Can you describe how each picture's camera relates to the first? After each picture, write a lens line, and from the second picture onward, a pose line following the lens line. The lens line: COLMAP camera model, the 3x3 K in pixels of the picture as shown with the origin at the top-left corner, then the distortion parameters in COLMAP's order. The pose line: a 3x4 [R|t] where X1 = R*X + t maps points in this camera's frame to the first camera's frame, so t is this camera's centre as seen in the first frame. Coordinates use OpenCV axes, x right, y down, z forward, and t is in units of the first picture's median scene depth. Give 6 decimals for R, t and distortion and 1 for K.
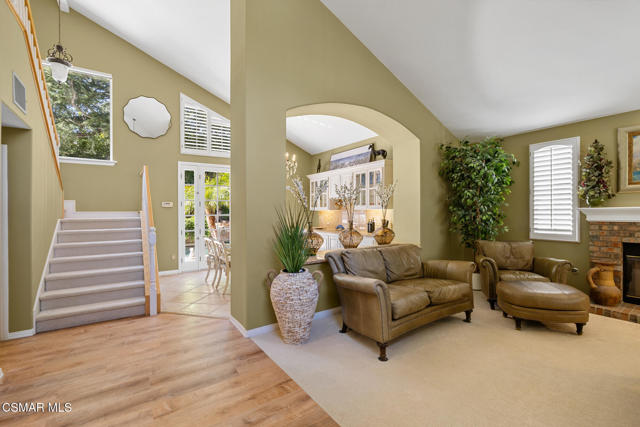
lens RADIAL K [[284.8, 0, 320.0], [0, 284.8, 213.5], [0, 0, 1]] dist [-0.001798, -0.000143]
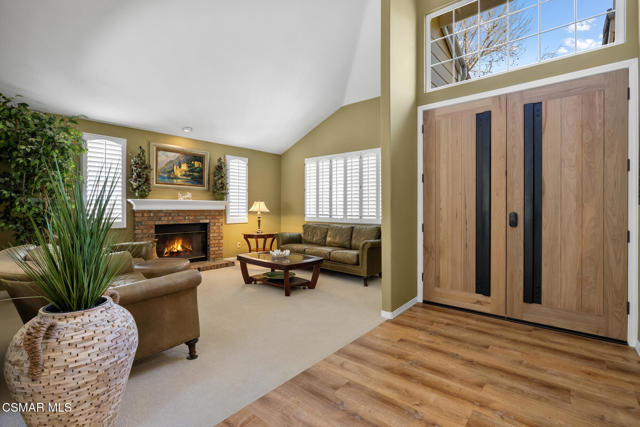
lens RADIAL K [[297.9, 0, 318.0], [0, 297.9, 208.2], [0, 0, 1]] dist [-0.000323, 0.000046]
pose [[-0.255148, 0.005370, 0.966887, -0.533009], [-0.000369, 0.999984, -0.005651, 0.027611], [-0.966902, -0.001799, -0.255142, 0.573464]]
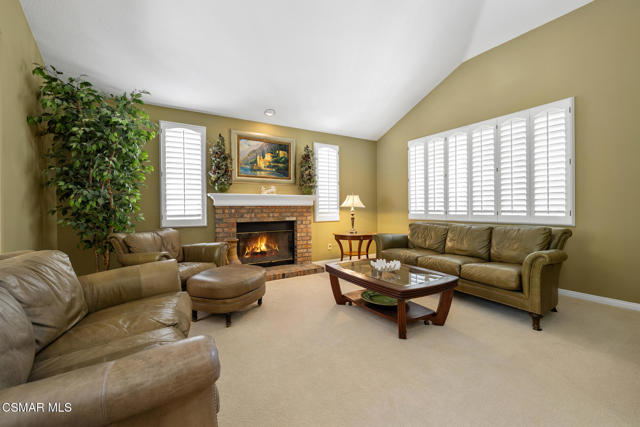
lens RADIAL K [[269.2, 0, 318.8], [0, 269.2, 209.8], [0, 0, 1]] dist [0.000942, 0.000487]
pose [[0.049951, -0.000128, 0.998752, -0.083329], [0.008663, 0.999962, -0.000306, 0.048067], [-0.998714, 0.008667, 0.049950, 0.560326]]
